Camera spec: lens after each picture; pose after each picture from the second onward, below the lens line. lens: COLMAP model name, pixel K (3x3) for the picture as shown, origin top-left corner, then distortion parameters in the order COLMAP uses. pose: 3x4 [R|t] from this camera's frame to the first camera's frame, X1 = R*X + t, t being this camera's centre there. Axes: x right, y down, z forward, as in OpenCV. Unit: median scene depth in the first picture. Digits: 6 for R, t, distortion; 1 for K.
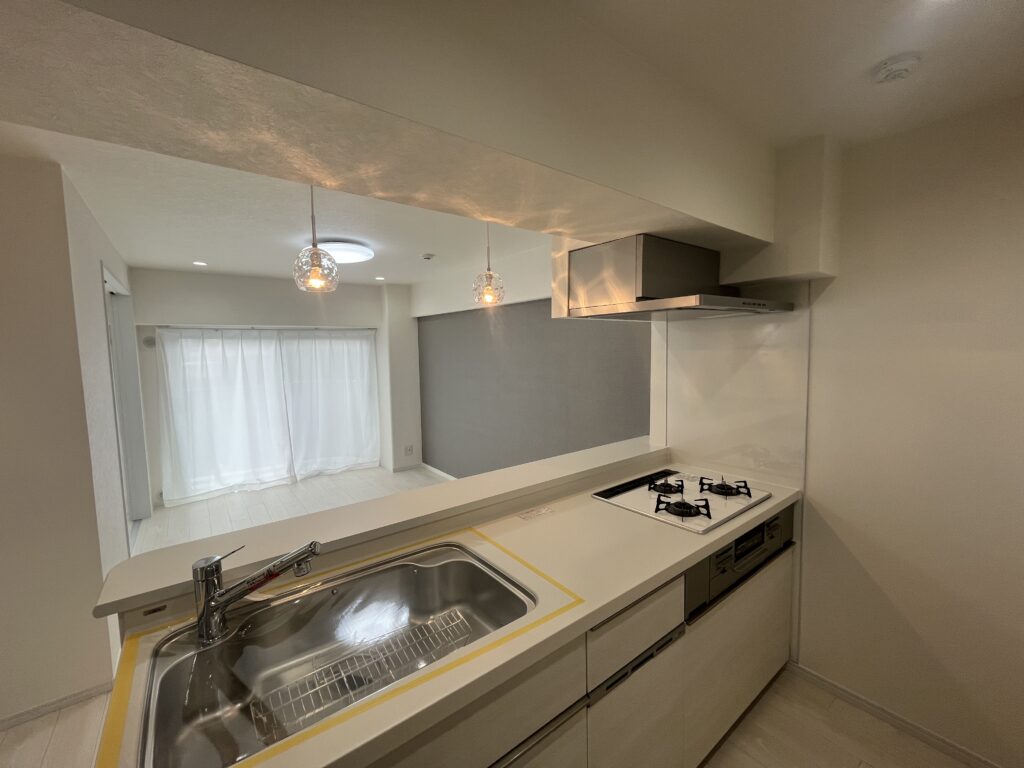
lens RADIAL K [[421.5, 0, 512.1], [0, 421.5, 382.4], [0, 0, 1]] dist [0.007207, -0.000400]
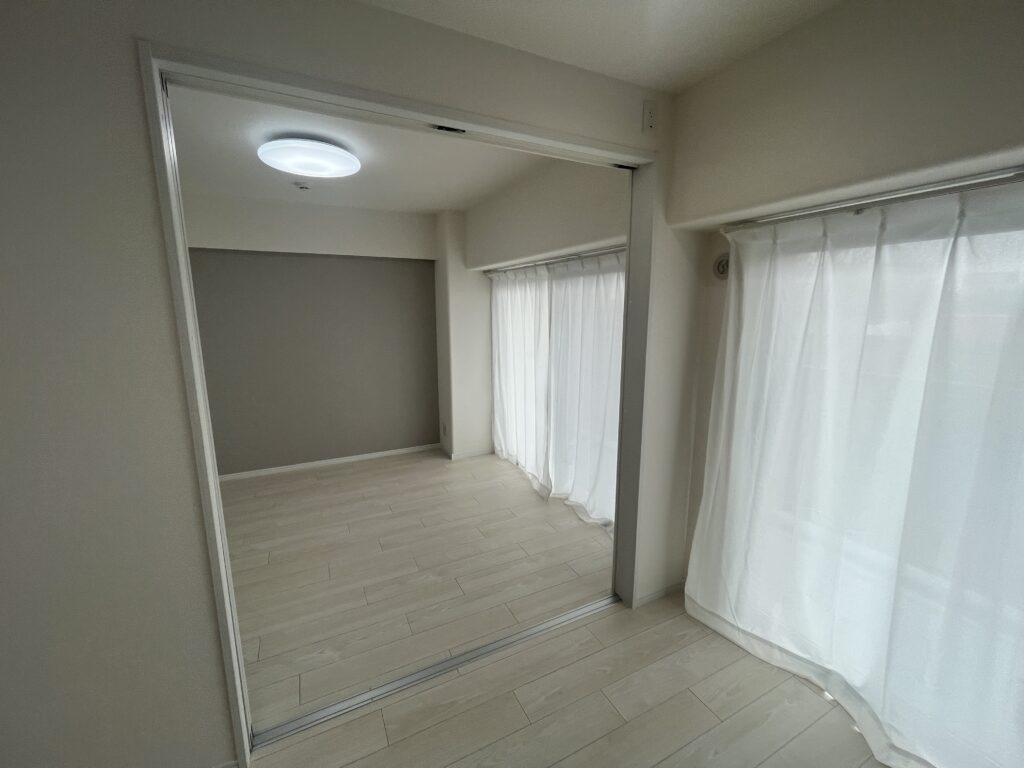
lens RADIAL K [[421.5, 0, 515.2], [0, 421.5, 385.4], [0, 0, 1]] dist [0.007207, -0.000400]
pose [[-0.182169, 0.206327, -0.961376, -0.313234], [-0.056725, 0.973902, 0.219764, -0.050814], [0.981630, 0.094568, -0.165711, 0.758689]]
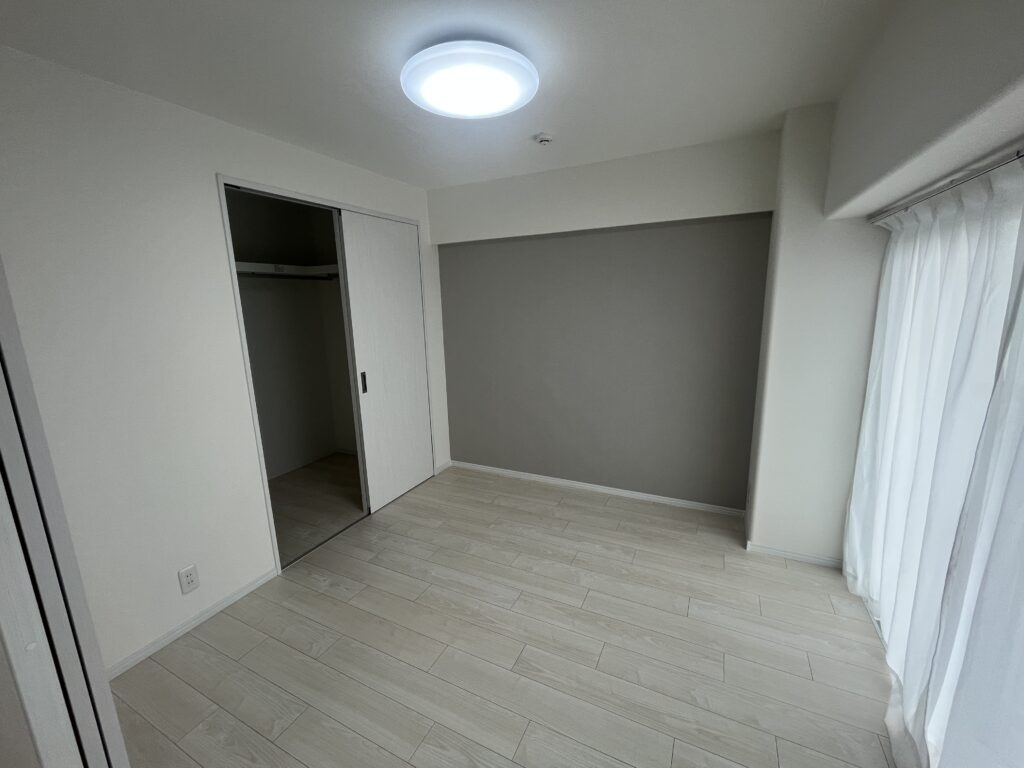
lens RADIAL K [[421.5, 0, 513.4], [0, 421.5, 386.8], [0, 0, 1]] dist [0.007207, -0.000400]
pose [[-0.895186, 0.140891, -0.422838, -0.643187], [0.023001, 0.962060, 0.271868, -0.045069], [0.445099, 0.233647, -0.864463, 0.777267]]
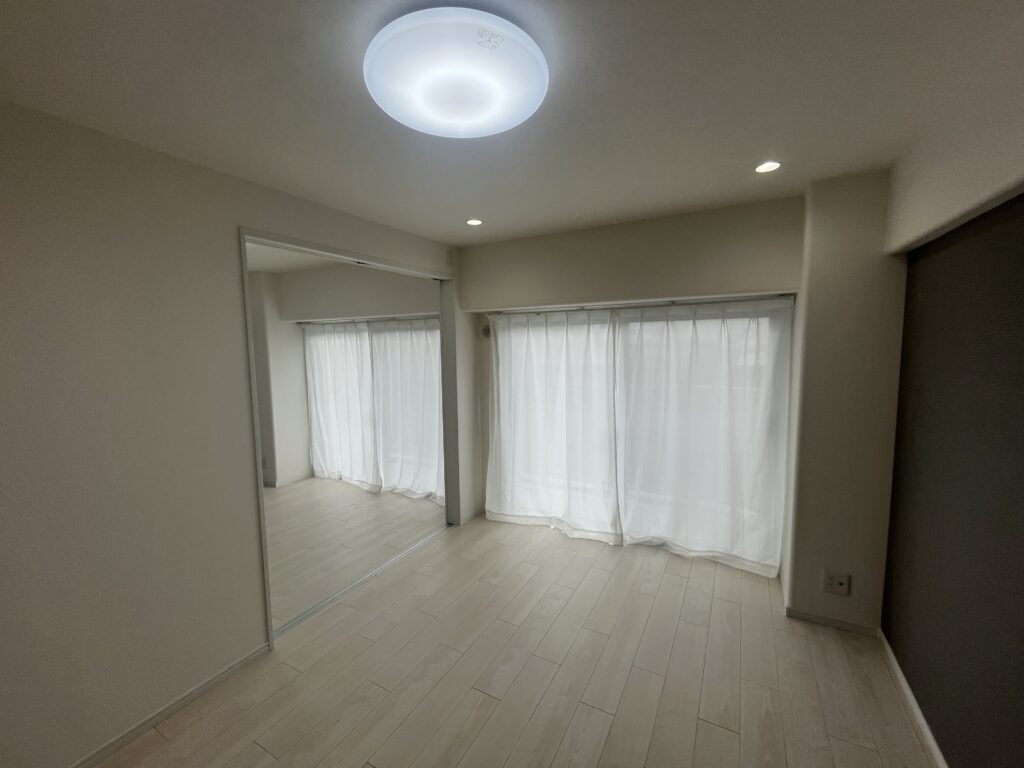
lens RADIAL K [[421.5, 0, 514.9], [0, 421.5, 386.5], [0, 0, 1]] dist [0.007207, -0.000400]
pose [[0.397738, 0.113318, -0.910474, -0.016647], [-0.059334, 0.993443, 0.097724, -0.061215], [0.915578, 0.015153, 0.401854, 0.611813]]
